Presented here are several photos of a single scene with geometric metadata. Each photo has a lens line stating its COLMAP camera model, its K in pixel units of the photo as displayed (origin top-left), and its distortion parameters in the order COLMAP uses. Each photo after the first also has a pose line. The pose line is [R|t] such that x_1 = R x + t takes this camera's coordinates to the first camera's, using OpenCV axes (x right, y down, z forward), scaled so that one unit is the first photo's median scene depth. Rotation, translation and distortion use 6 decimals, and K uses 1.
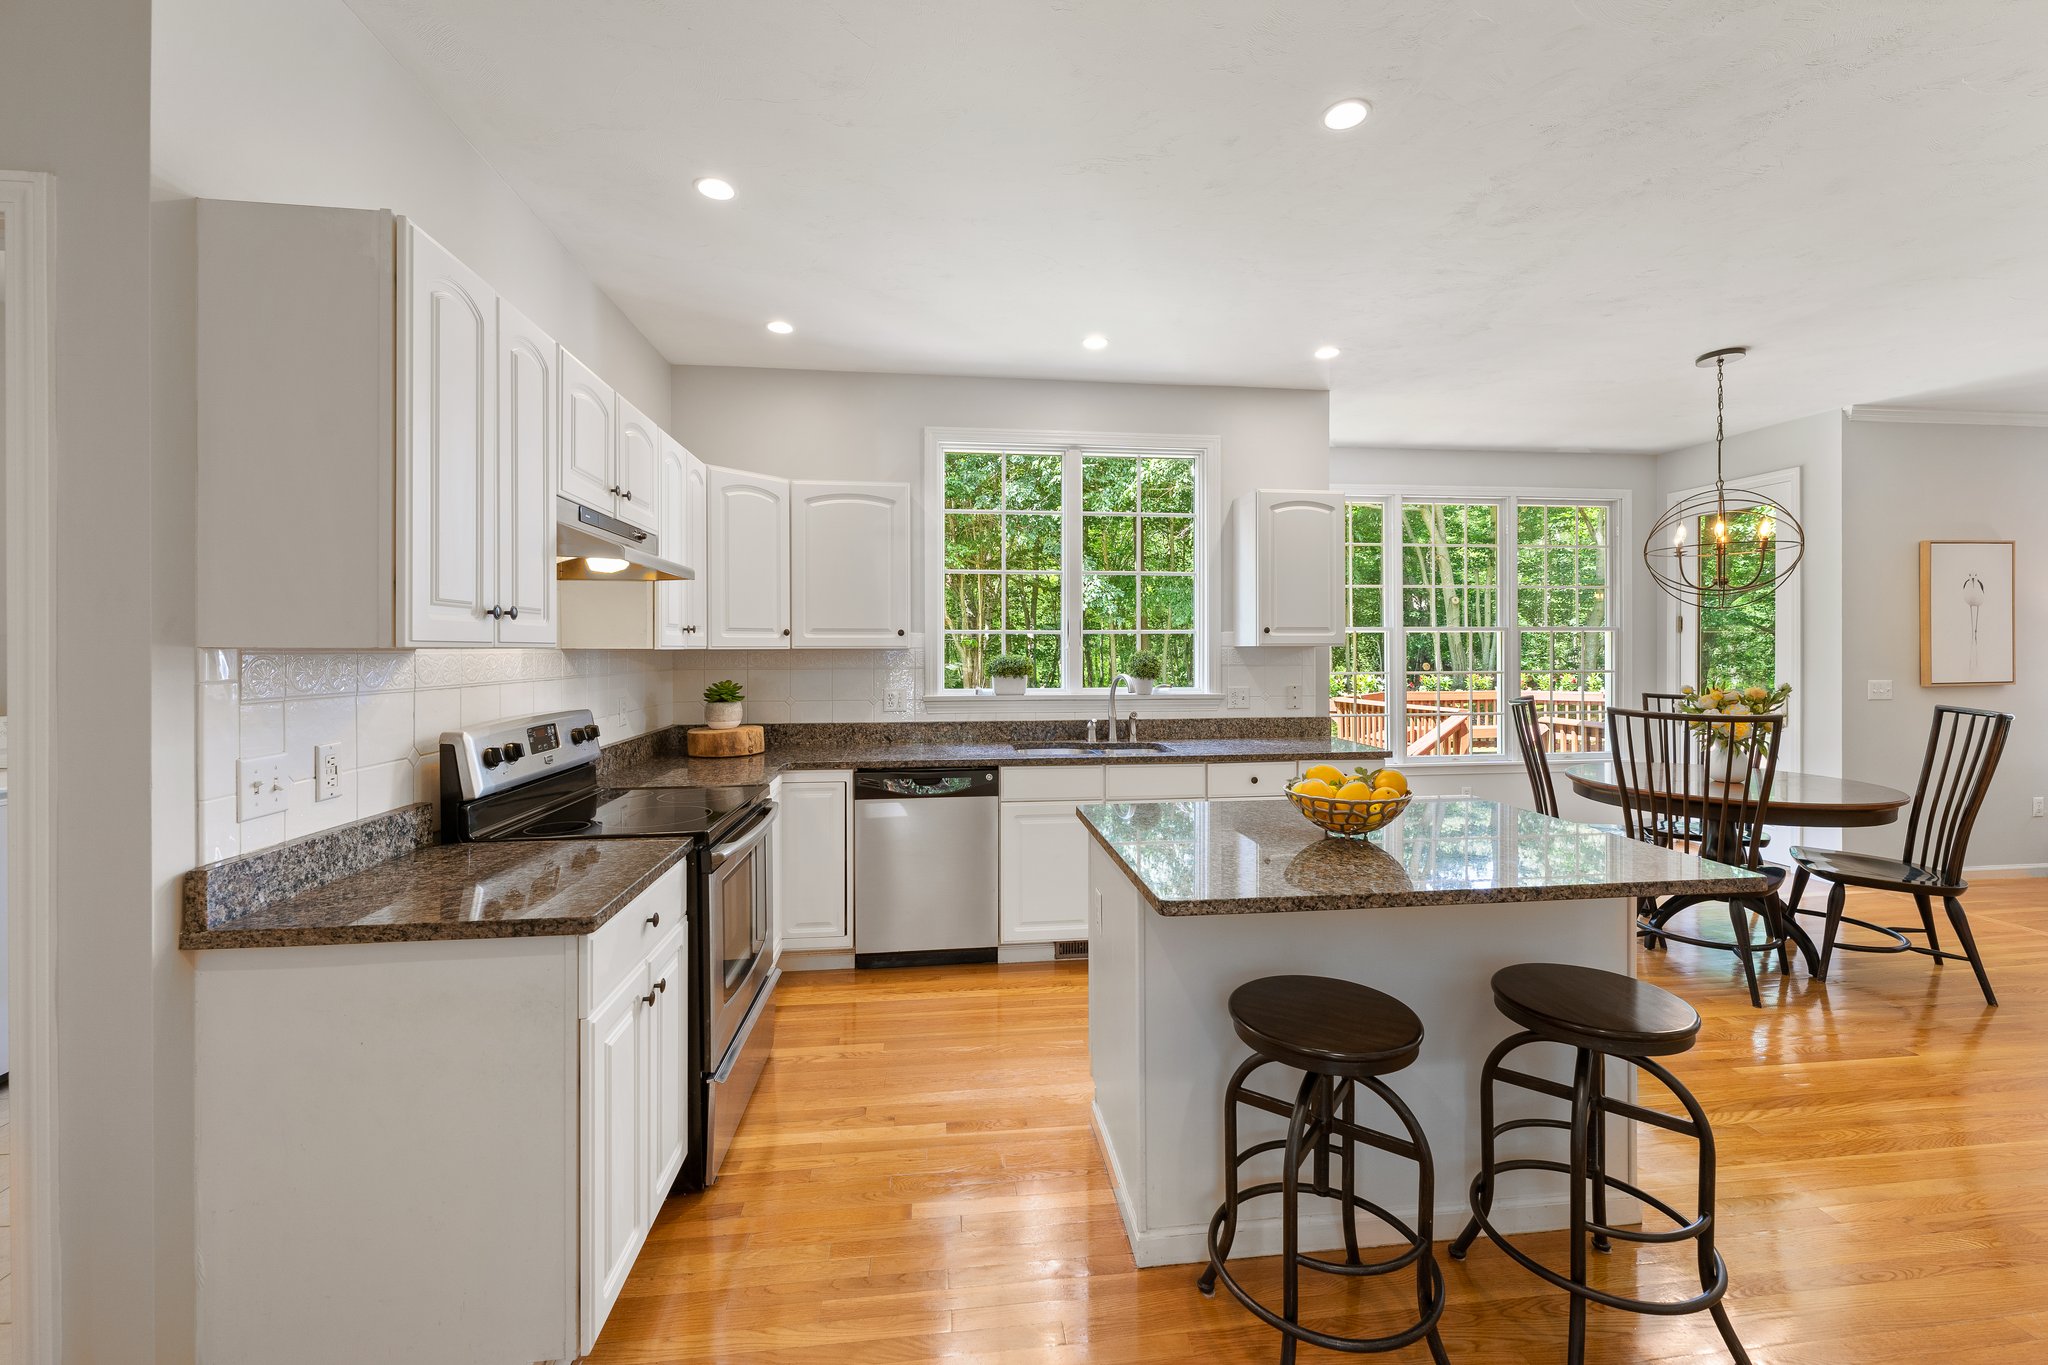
lens RADIAL K [[829.3, 0, 1028.3], [0, 829.3, 650.4], [0, 0, 1]] dist [0.000540, 0.000280]
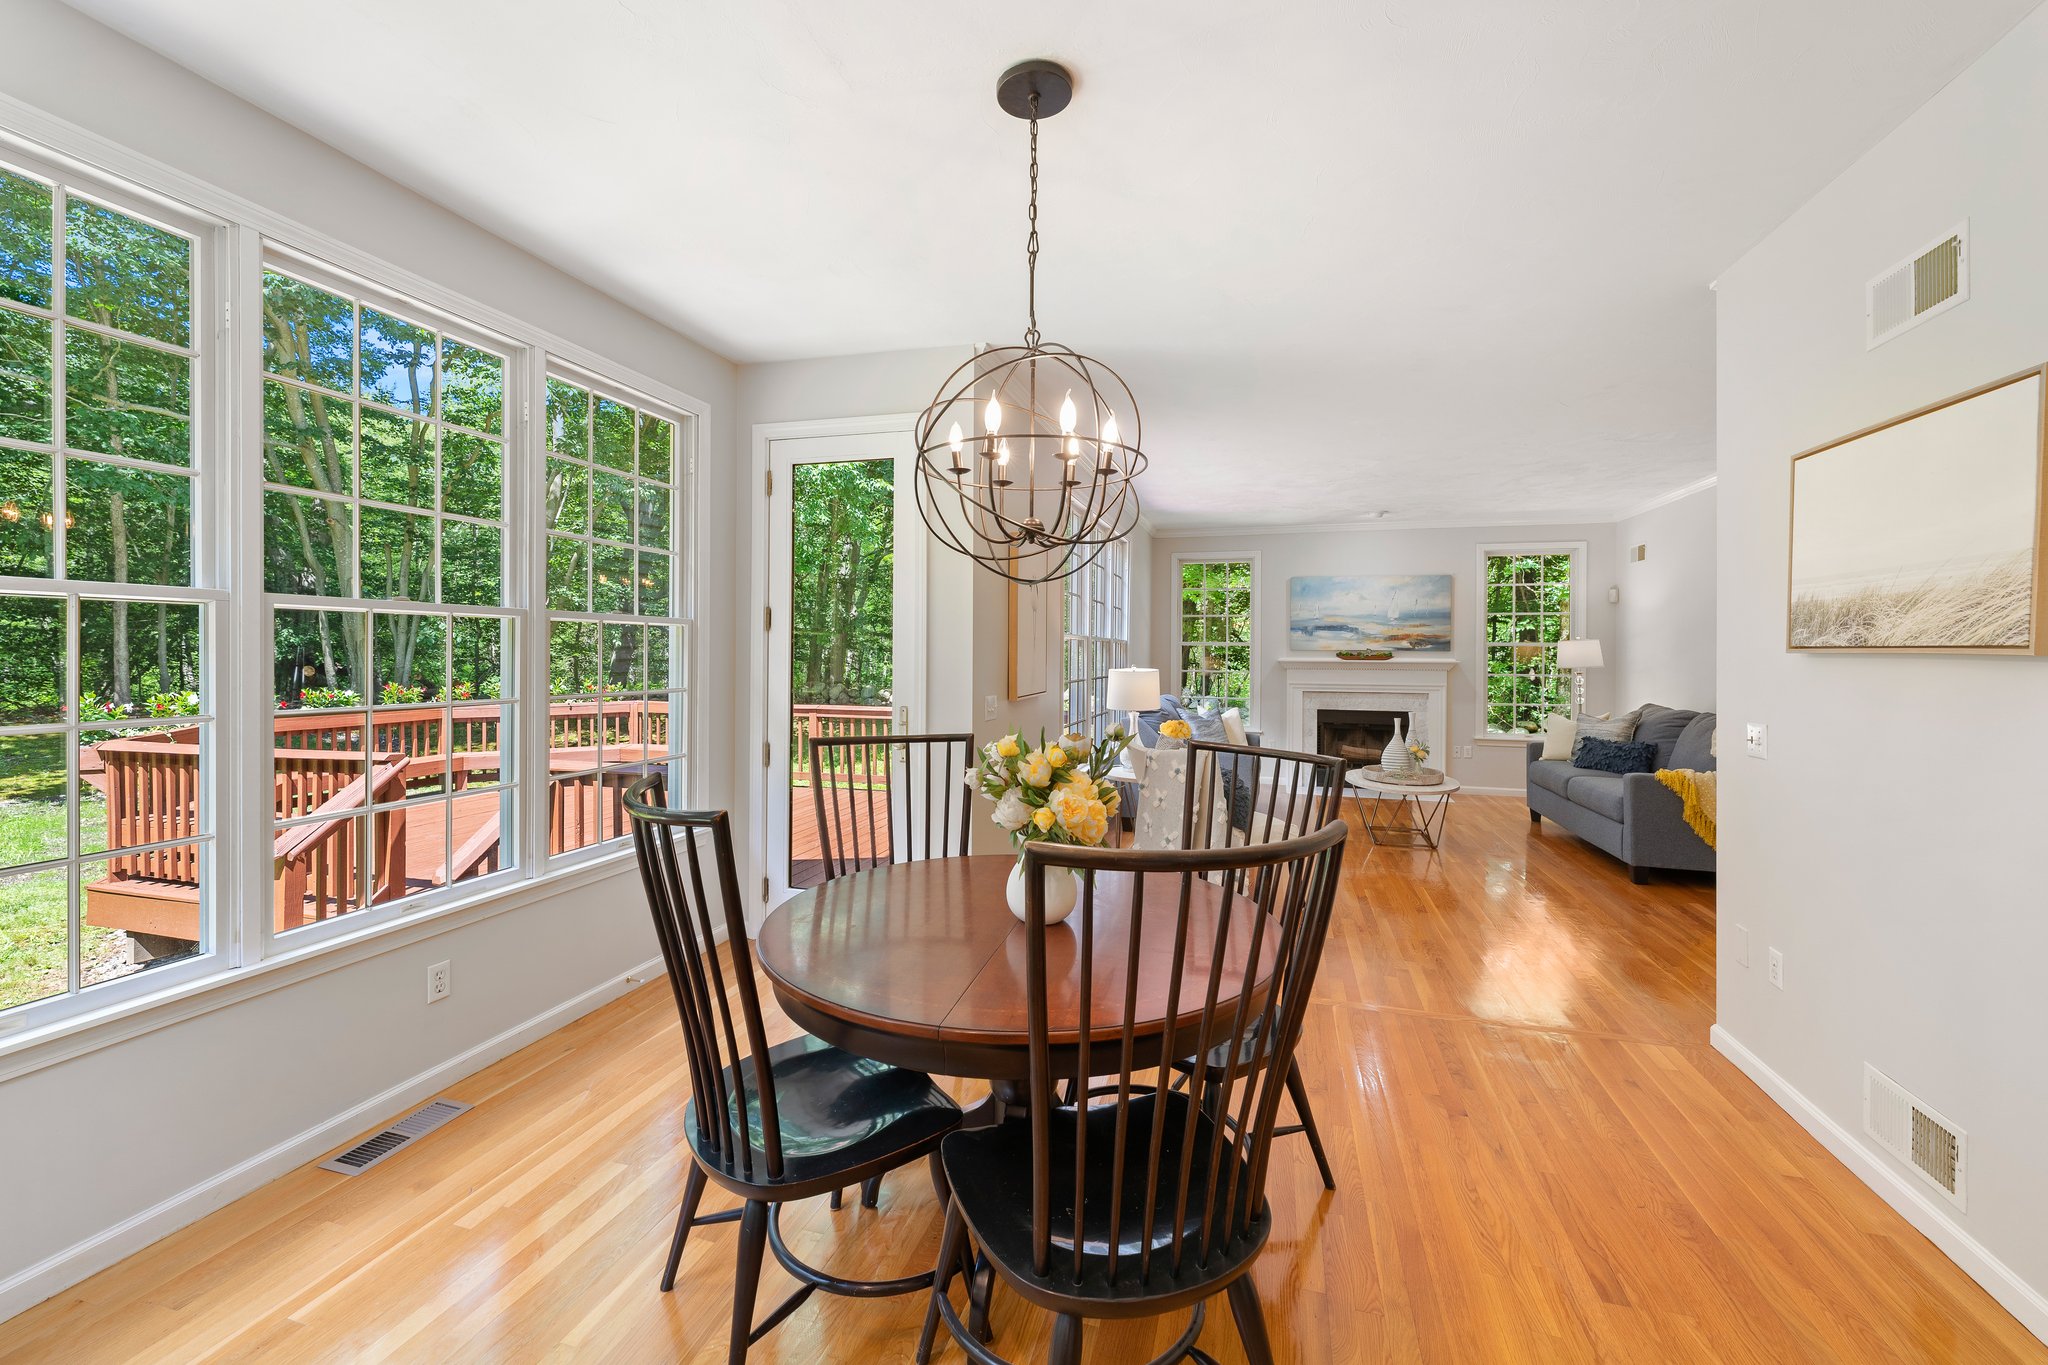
lens RADIAL K [[829.3, 0, 1028.3], [0, 829.3, 650.4], [0, 0, 1]] dist [0.000540, 0.000280]
pose [[0.396566, 0.007763, 0.917973, 0.431098], [-0.009377, 0.999946, -0.004406, -0.007777], [-0.917958, -0.006860, 0.396618, 0.939772]]
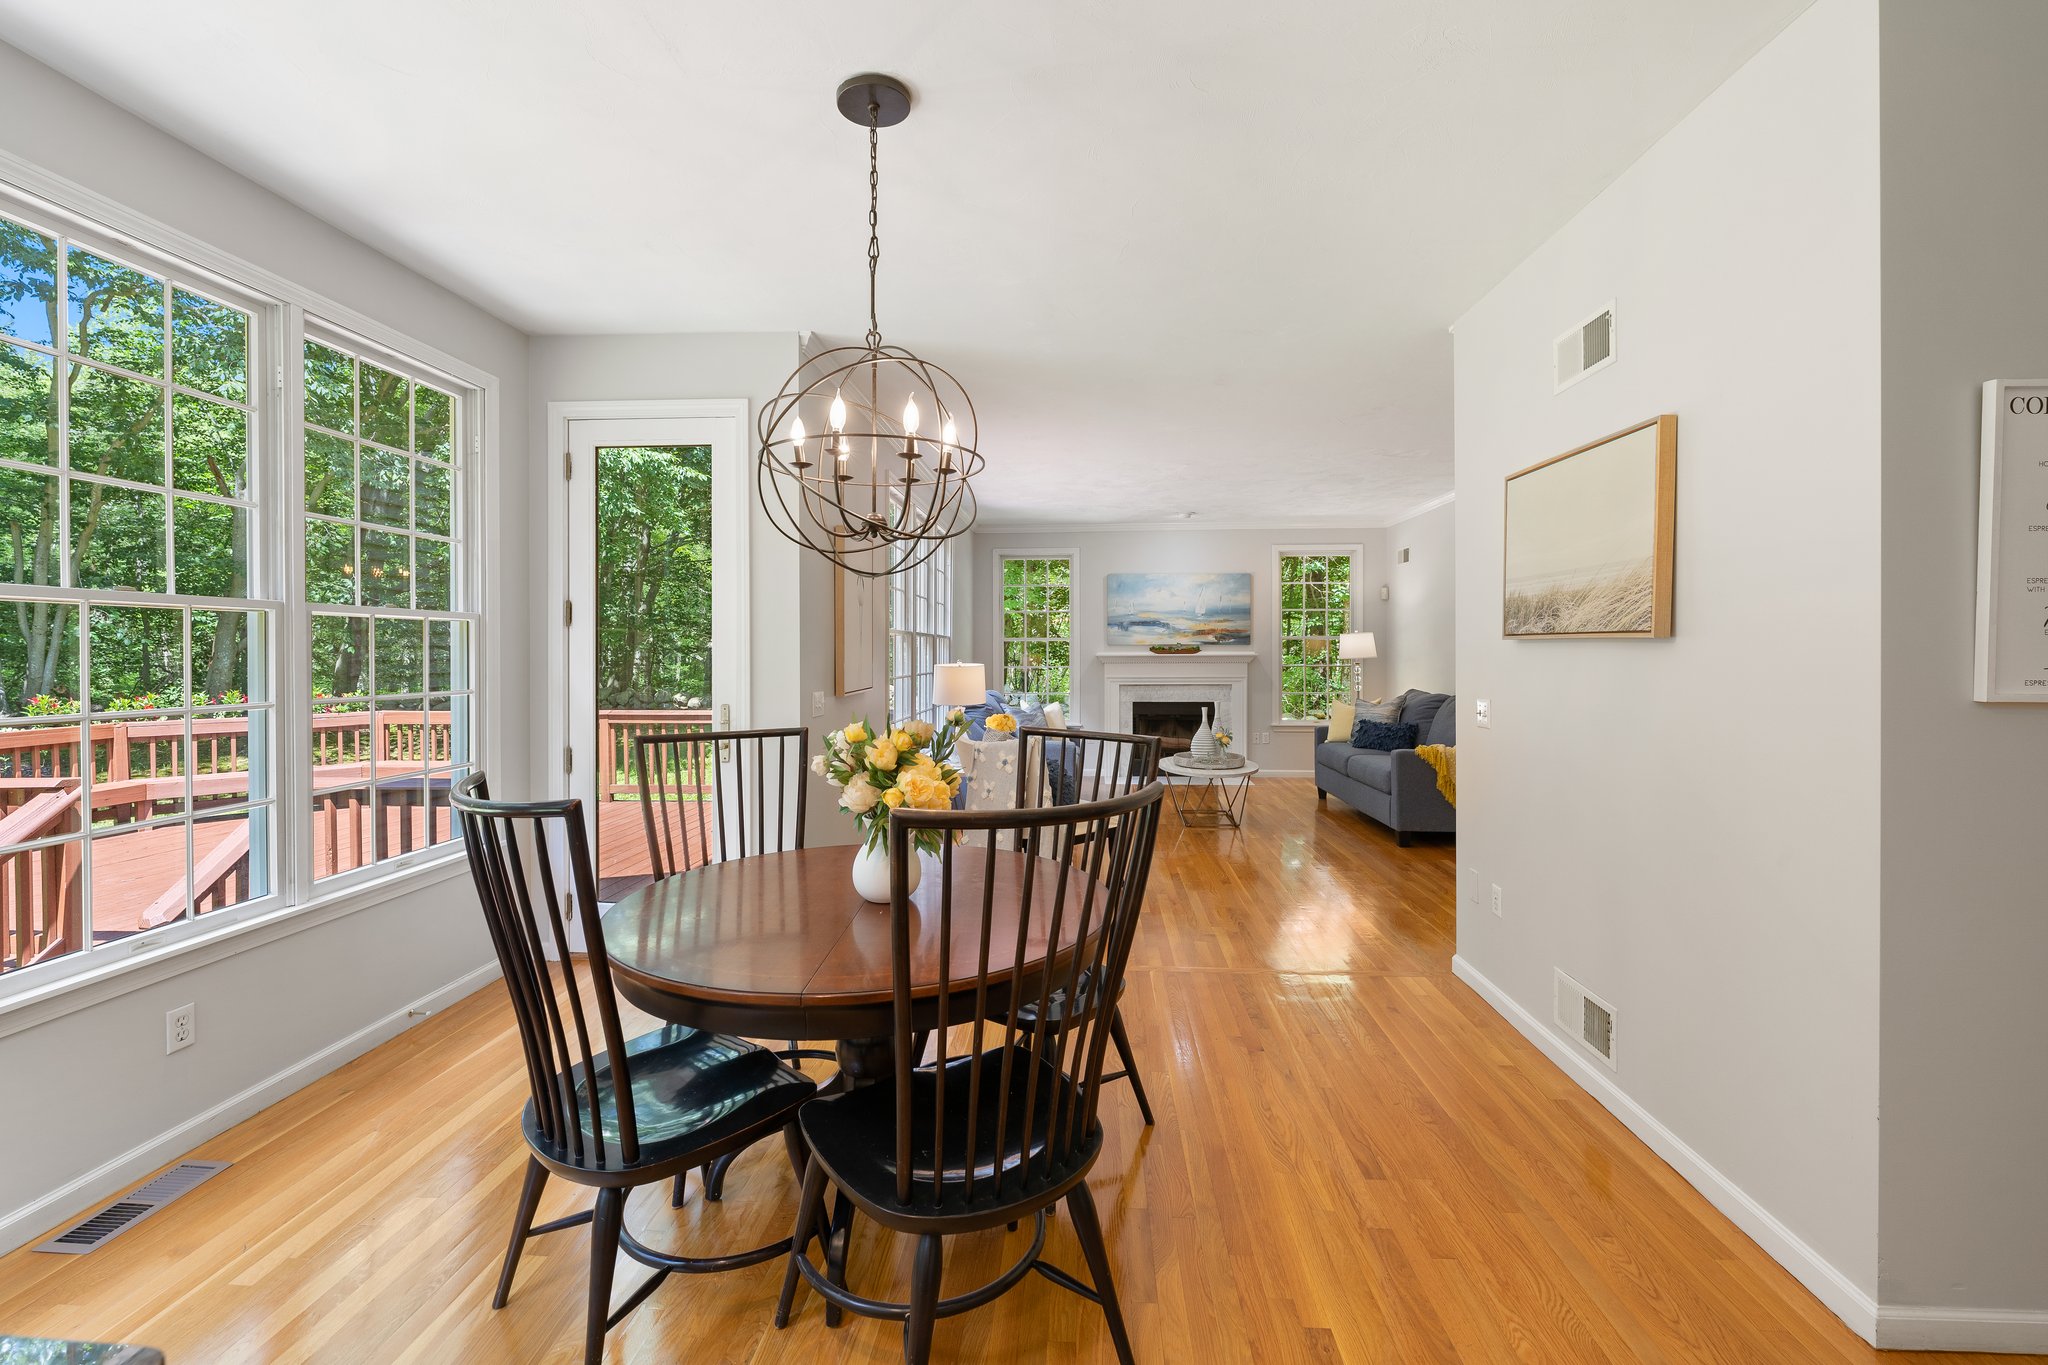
lens RADIAL K [[862.5, 0, 1029.8], [0, 862.5, 660.9], [0, 0, 1]] dist [0.000159, -0.005447]
pose [[0.187955, -0.008239, 0.982143, 0.367094], [0.001072, 0.999966, 0.008184, -0.000379], [-0.982177, -0.000486, 0.187957, 0.939510]]
